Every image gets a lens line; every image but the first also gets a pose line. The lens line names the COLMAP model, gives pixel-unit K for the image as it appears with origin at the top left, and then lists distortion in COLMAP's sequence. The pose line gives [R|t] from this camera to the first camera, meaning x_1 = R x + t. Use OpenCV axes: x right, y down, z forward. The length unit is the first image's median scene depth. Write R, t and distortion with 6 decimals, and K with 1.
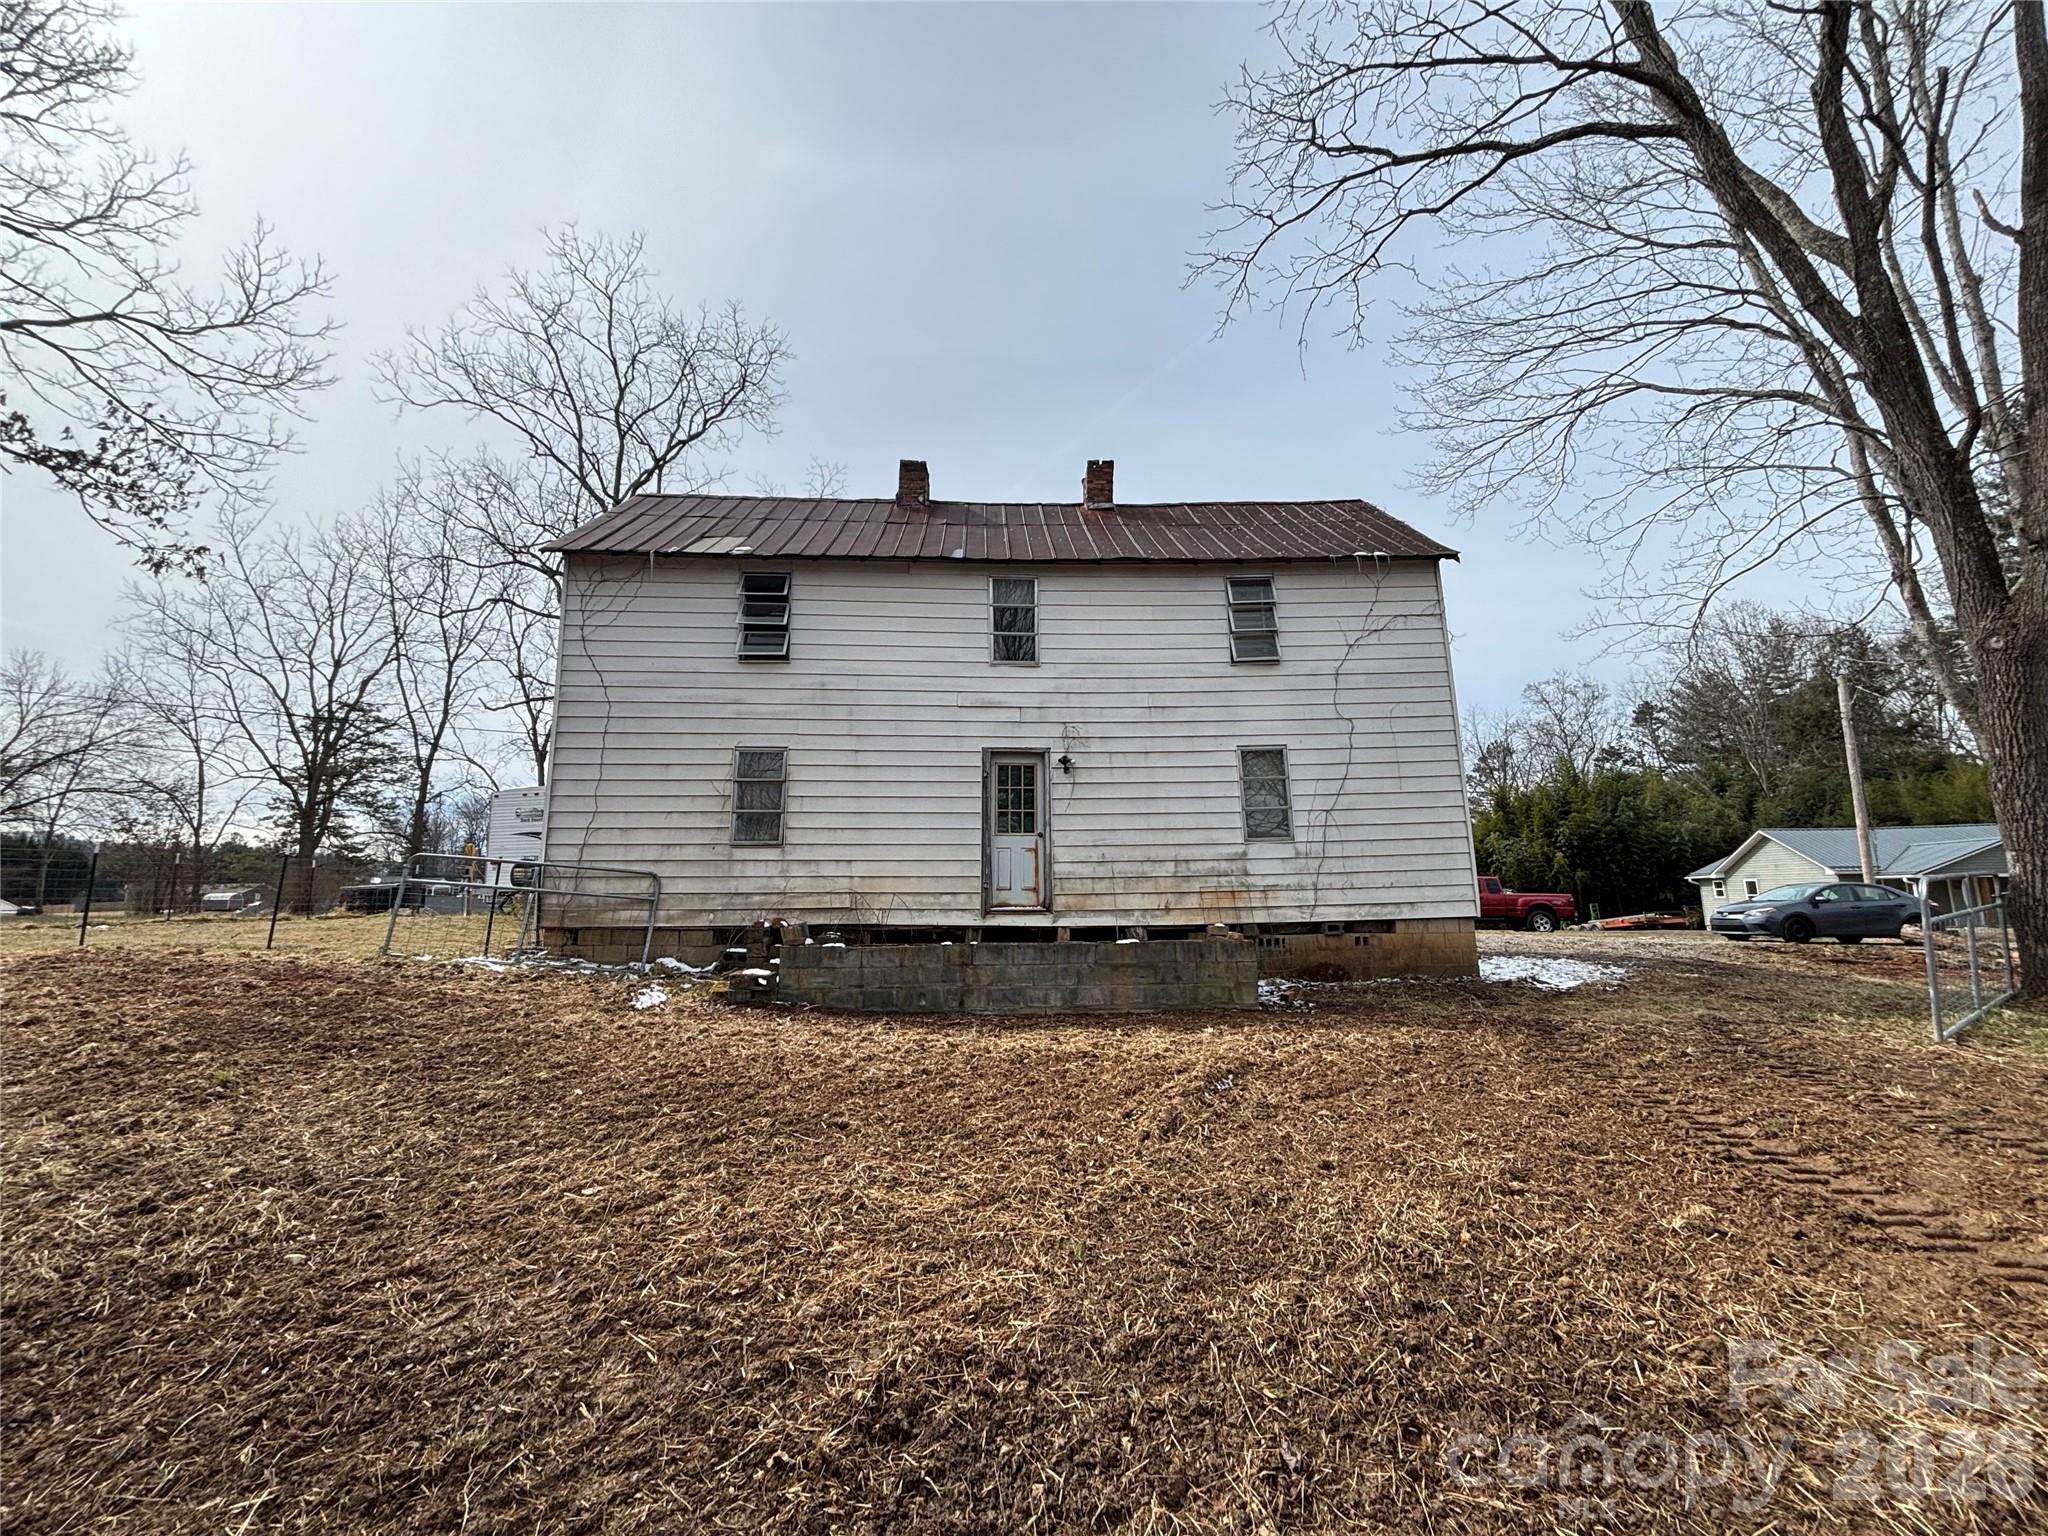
lens RADIAL K [[819.8, 0, 1022.4], [0, 819.8, 764.3], [0, 0, 1]] dist [0.002504, -0.000006]
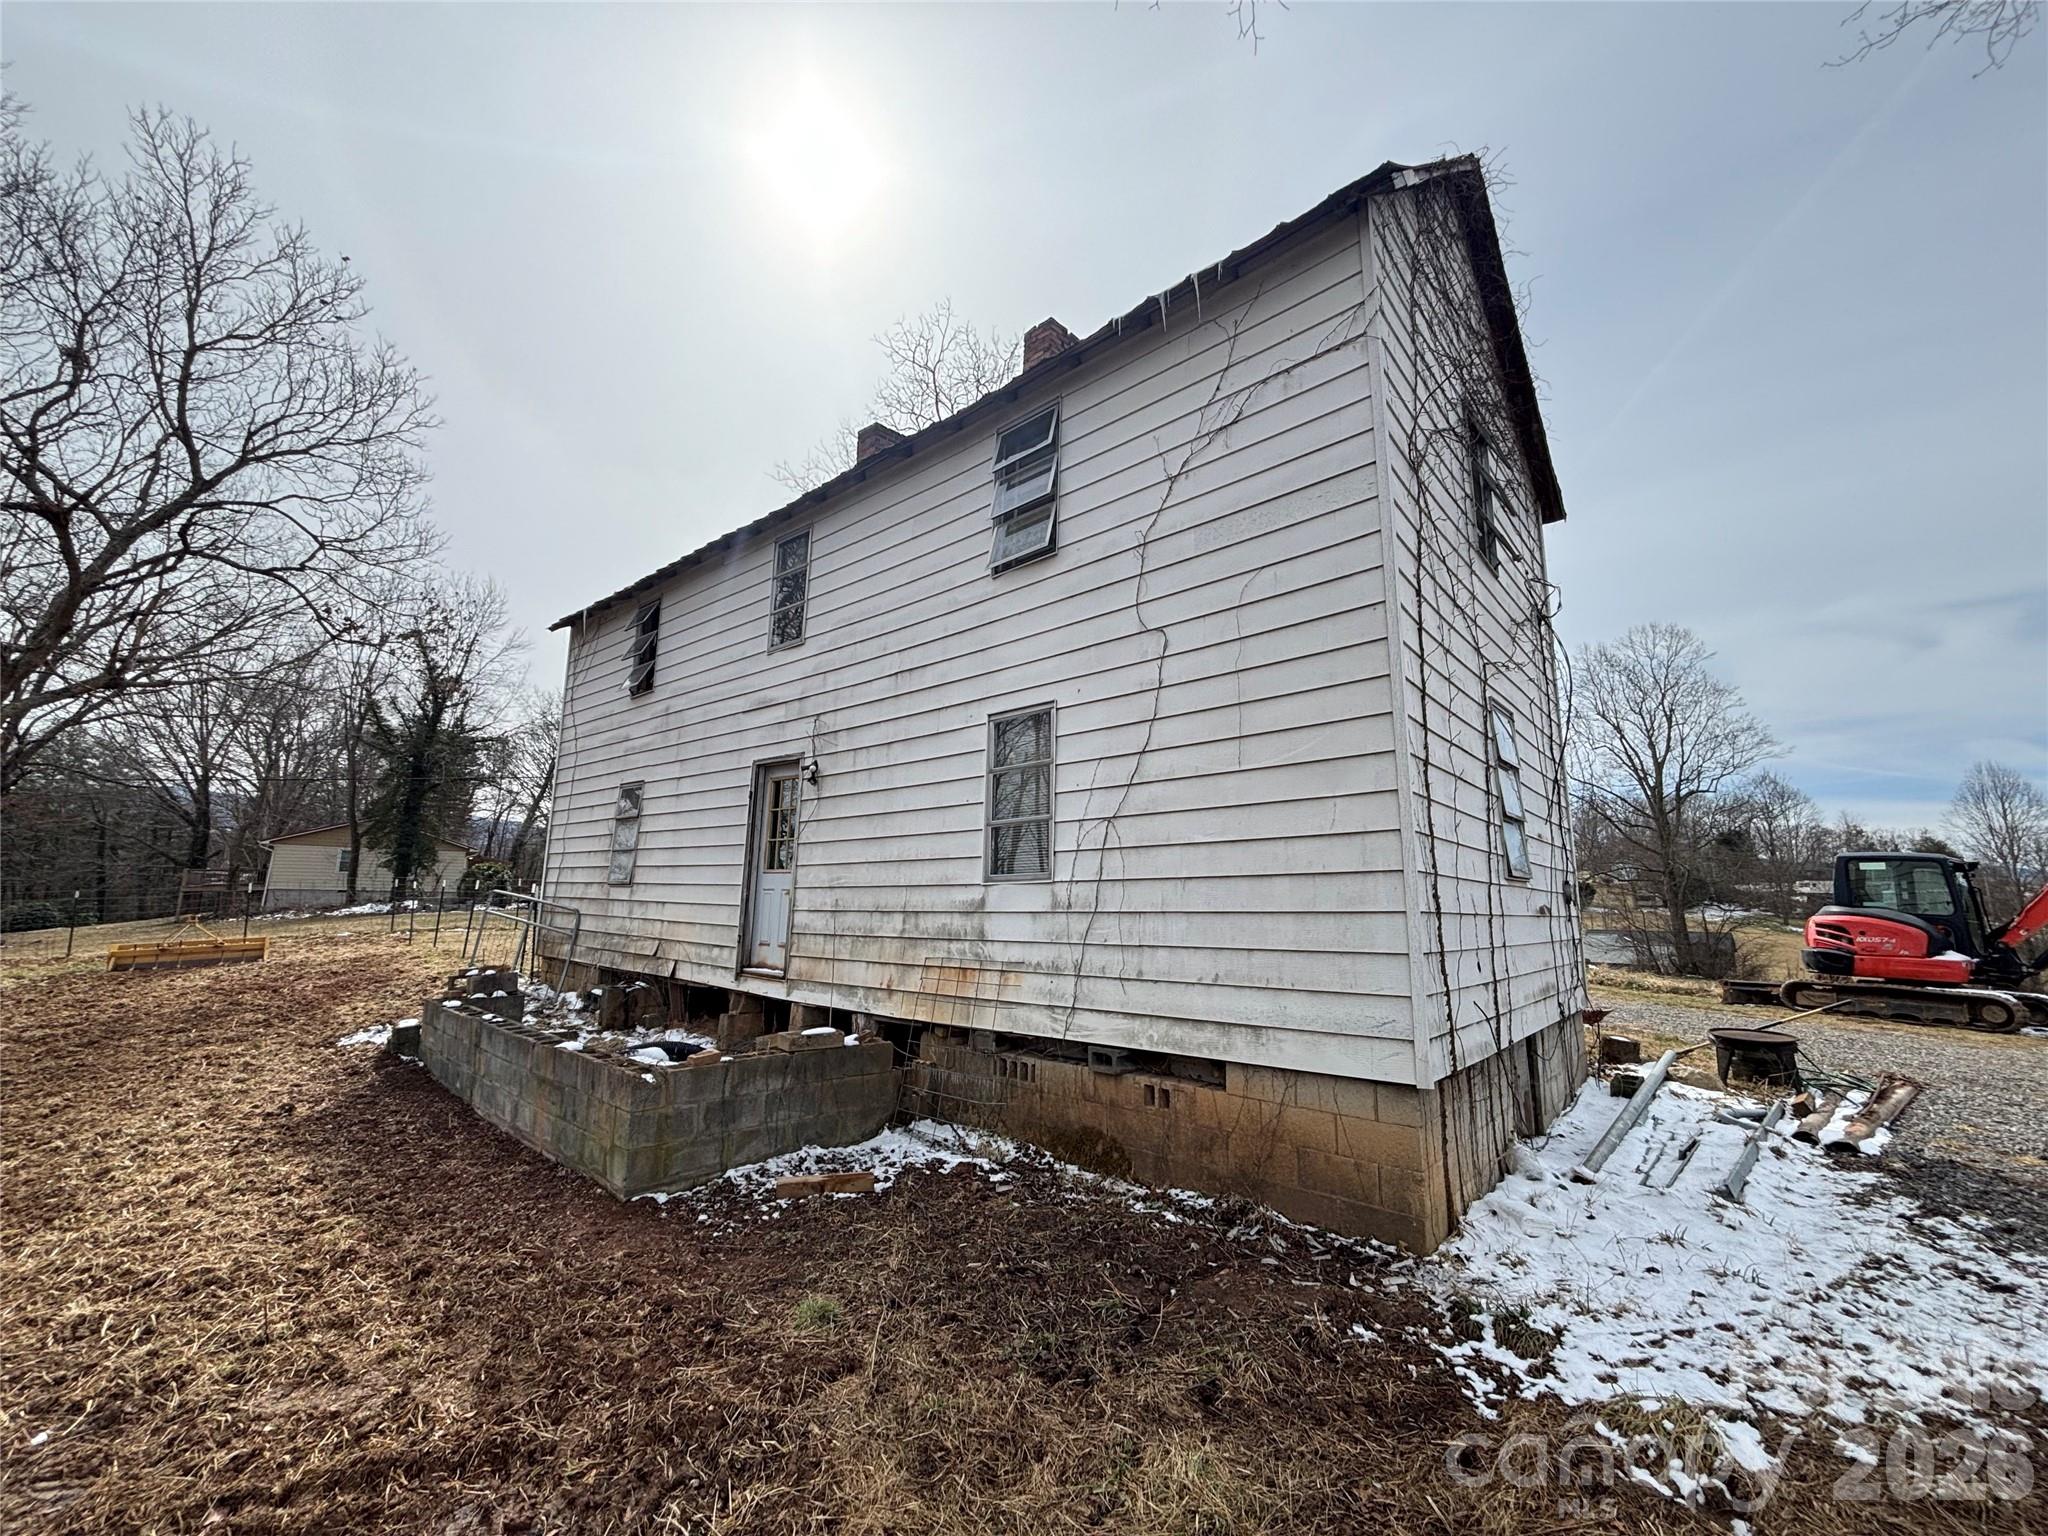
lens RADIAL K [[819.8, 0, 1025.1], [0, 819.8, 764.1], [0, 0, 1]] dist [0.002504, -0.000006]
pose [[0.738512, -0.094464, -0.667590, 0.678864], [0.086541, 0.995227, -0.045090, 0.041773], [0.668663, -0.024474, 0.743162, 0.601052]]
